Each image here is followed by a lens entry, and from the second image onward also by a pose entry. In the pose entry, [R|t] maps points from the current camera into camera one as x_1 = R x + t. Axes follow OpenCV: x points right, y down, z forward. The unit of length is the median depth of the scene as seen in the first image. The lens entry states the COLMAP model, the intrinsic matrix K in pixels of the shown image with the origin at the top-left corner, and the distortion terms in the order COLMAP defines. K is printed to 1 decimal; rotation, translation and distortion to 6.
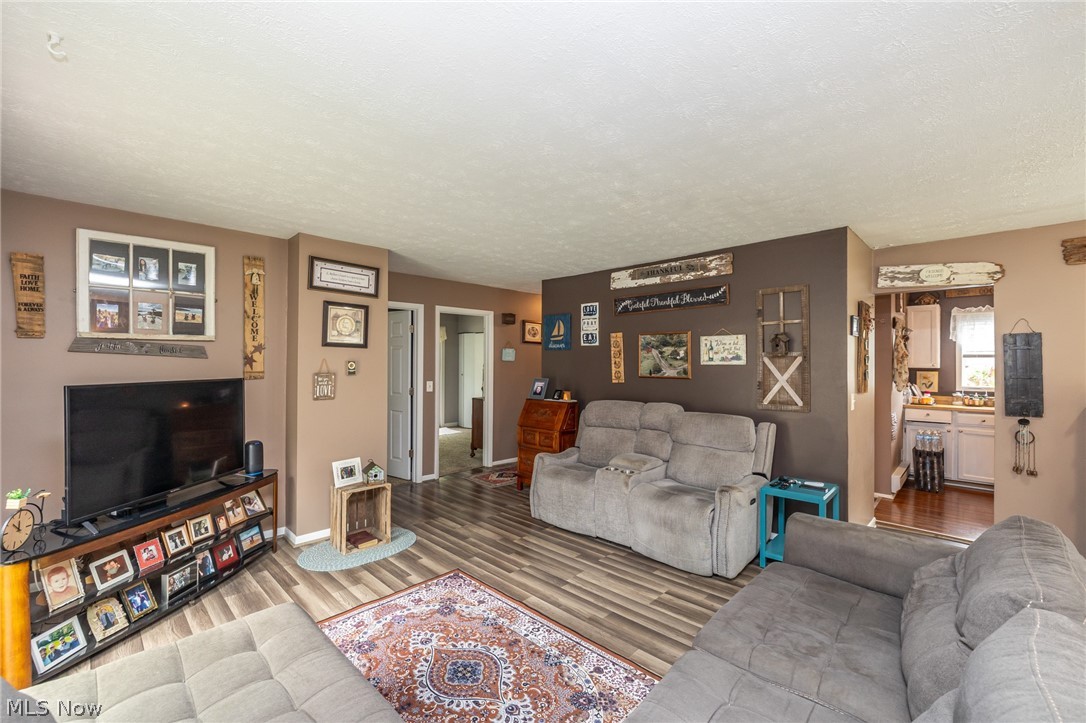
lens RADIAL K [[455.9, 0, 539.3], [0, 455.9, 361.0], [0, 0, 1]] dist [-0.001787, -0.000592]
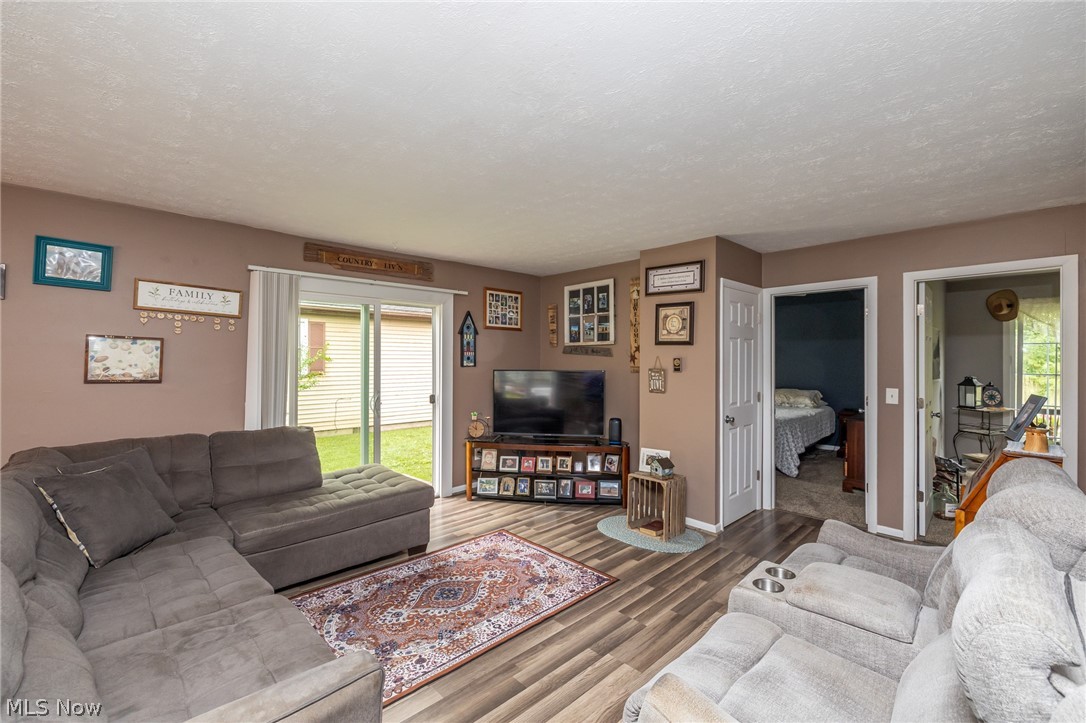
lens RADIAL K [[455.9, 0, 540.2], [0, 455.9, 358.5], [0, 0, 1]] dist [-0.001787, -0.000592]
pose [[-0.029483, -0.006253, -0.999546, 0.764553], [-0.001176, 0.999980, -0.006221, 0.009765], [0.999565, 0.000992, -0.029490, 0.871637]]
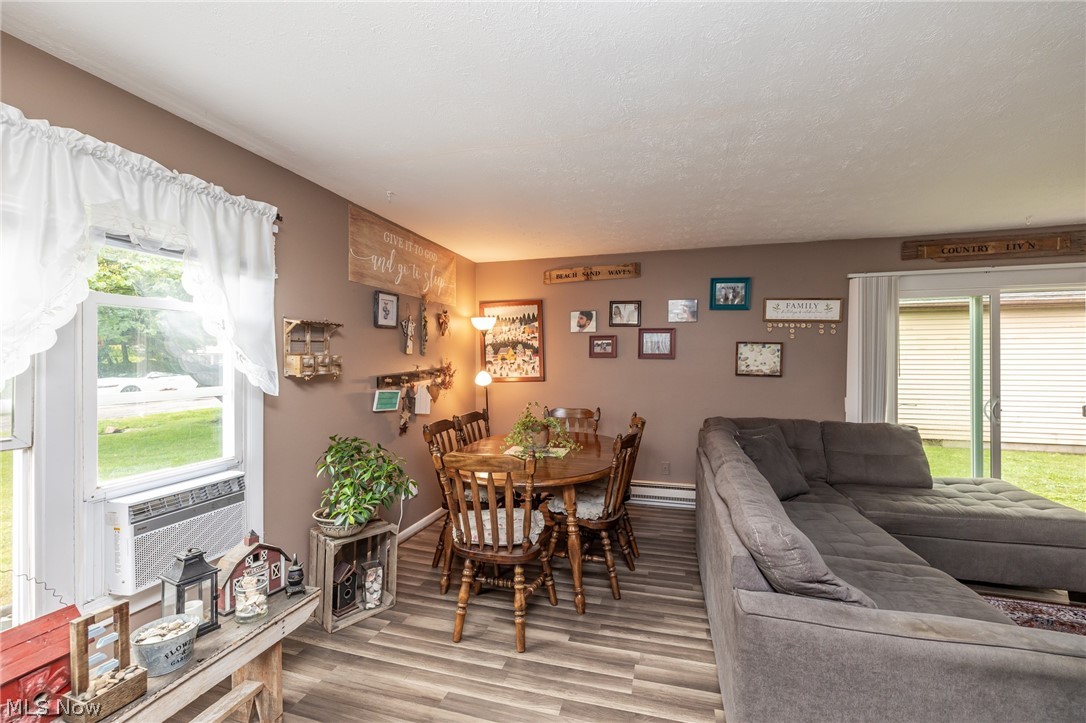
lens RADIAL K [[455.9, 0, 540.9], [0, 455.9, 357.5], [0, 0, 1]] dist [-0.001787, -0.000592]
pose [[-0.881504, -0.007622, -0.472115, 0.992416], [-0.002849, 0.999937, -0.010824, 0.017977], [0.472167, -0.008197, -0.881471, 0.821537]]
